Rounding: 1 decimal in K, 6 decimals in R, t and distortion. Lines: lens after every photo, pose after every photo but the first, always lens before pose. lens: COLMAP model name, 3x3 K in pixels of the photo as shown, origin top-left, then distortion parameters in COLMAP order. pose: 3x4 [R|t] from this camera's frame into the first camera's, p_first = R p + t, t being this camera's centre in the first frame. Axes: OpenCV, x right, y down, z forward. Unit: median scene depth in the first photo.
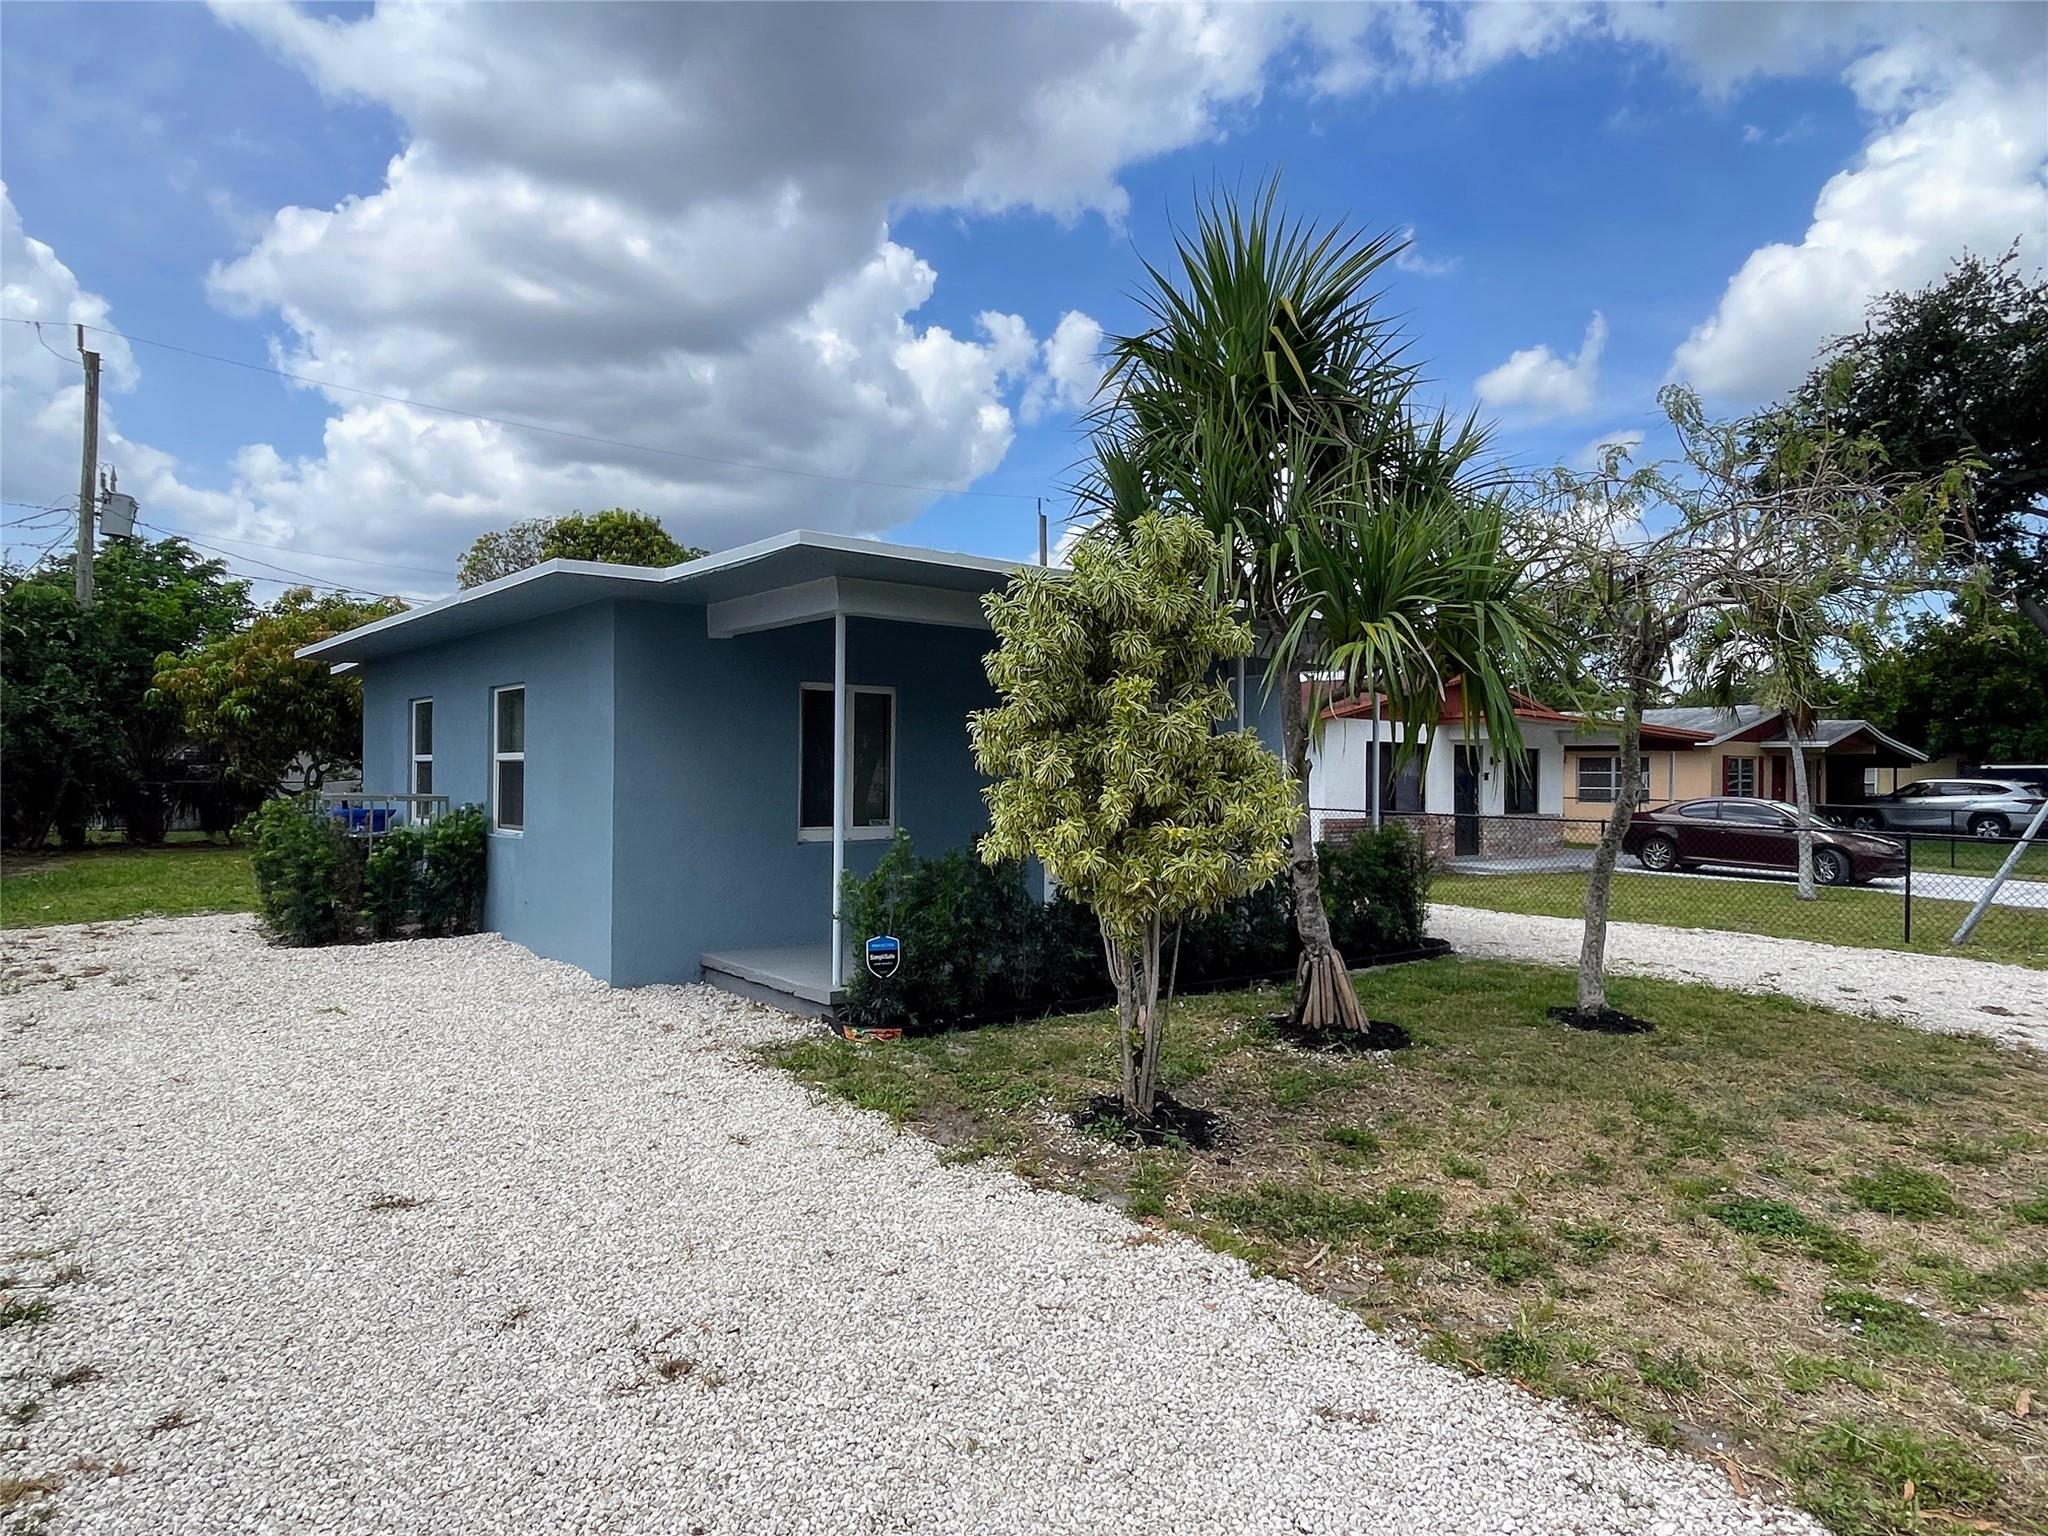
lens RADIAL K [[1291.0, 0, 1035.0], [0, 1291.0, 762.3], [0, 0, 1]] dist [0.020236, -0.003027]
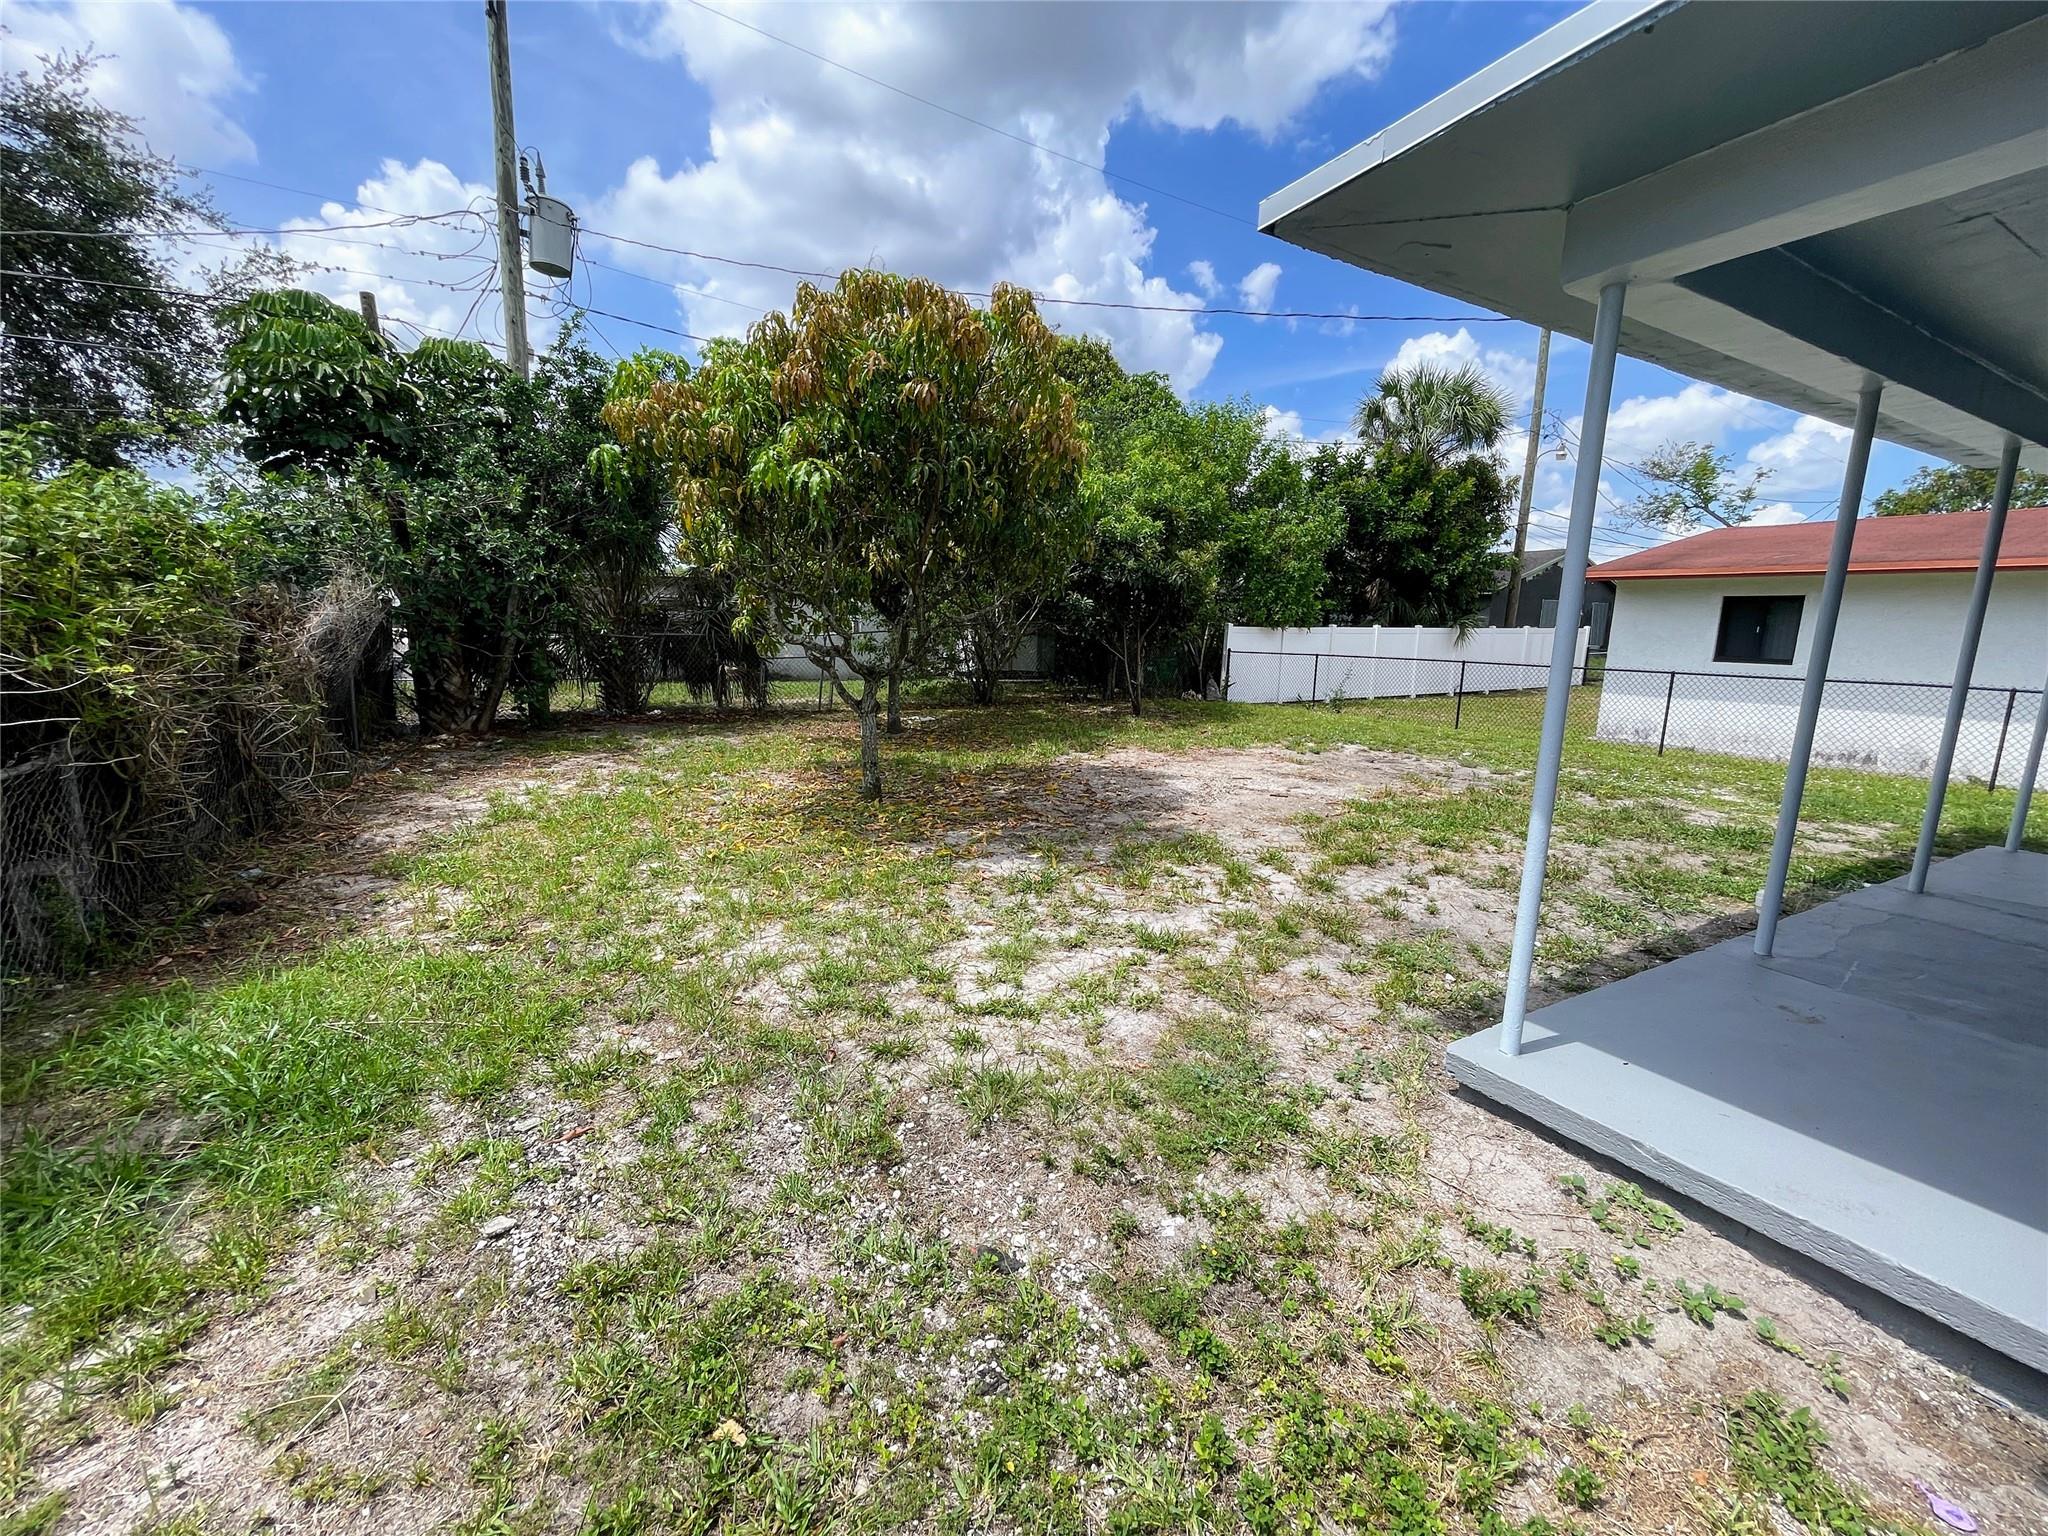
lens RADIAL K [[822.8, 0, 1027.1], [0, 822.8, 756.2], [0, 0, 1]] dist [-0.000614, 0.000714]
pose [[0.988532, 0.035084, -0.146881, -0.725908], [-0.009987, 0.985697, 0.168232, 0.003428], [0.150682, -0.164836, 0.974743, 1.080166]]
